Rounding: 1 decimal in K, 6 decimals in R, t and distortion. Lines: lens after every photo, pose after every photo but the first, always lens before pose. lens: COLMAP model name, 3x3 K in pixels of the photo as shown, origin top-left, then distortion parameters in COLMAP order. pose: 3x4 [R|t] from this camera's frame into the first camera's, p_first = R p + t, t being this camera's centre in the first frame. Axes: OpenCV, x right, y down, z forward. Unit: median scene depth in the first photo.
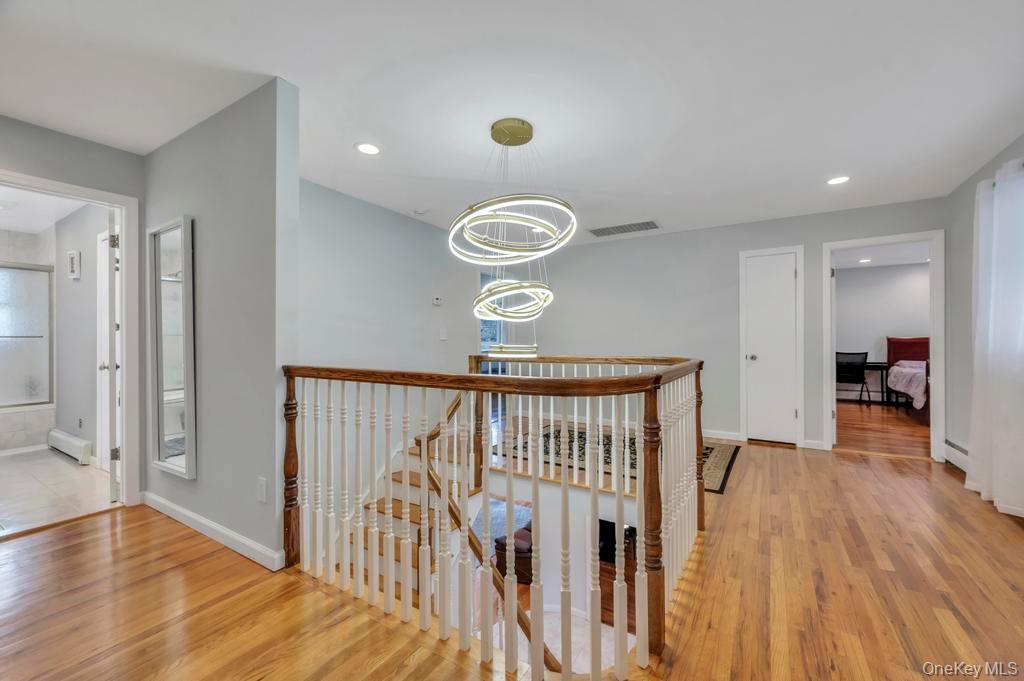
lens RADIAL K [[411.2, 0, 515.1], [0, 411.2, 339.7], [0, 0, 1]] dist [0.002239, 0.000493]
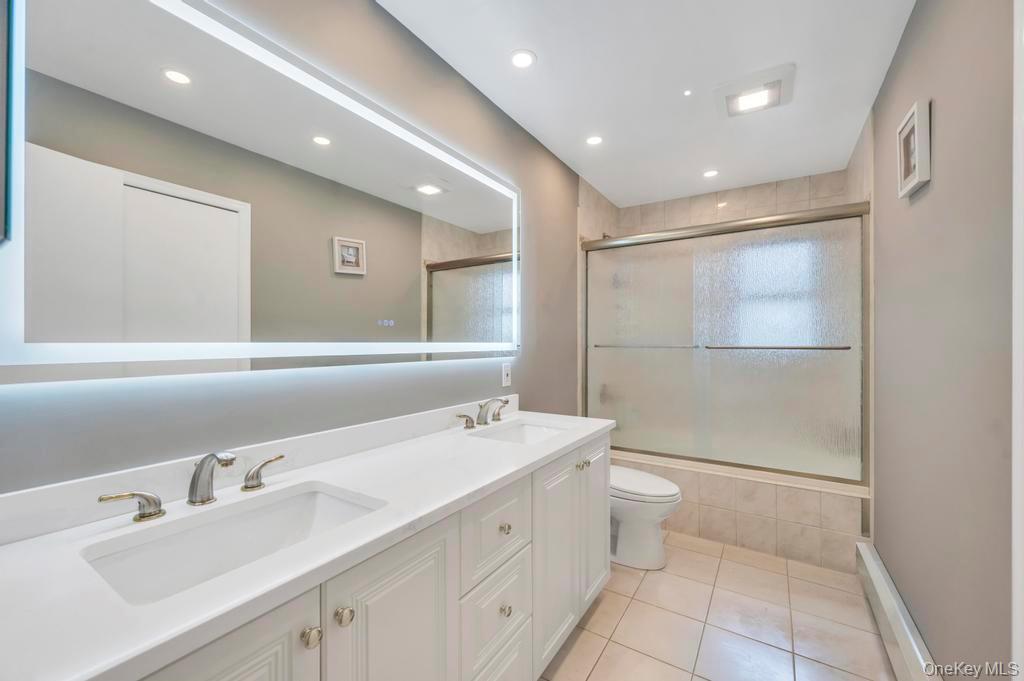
lens RADIAL K [[411.2, 0, 511.6], [0, 411.2, 343.4], [0, 0, 1]] dist [0.002239, 0.000493]
pose [[-0.011389, 0.002629, -0.999932, -0.603571], [0.000455, 0.999996, 0.002624, -0.012819], [0.999935, -0.000425, -0.011390, 0.560087]]
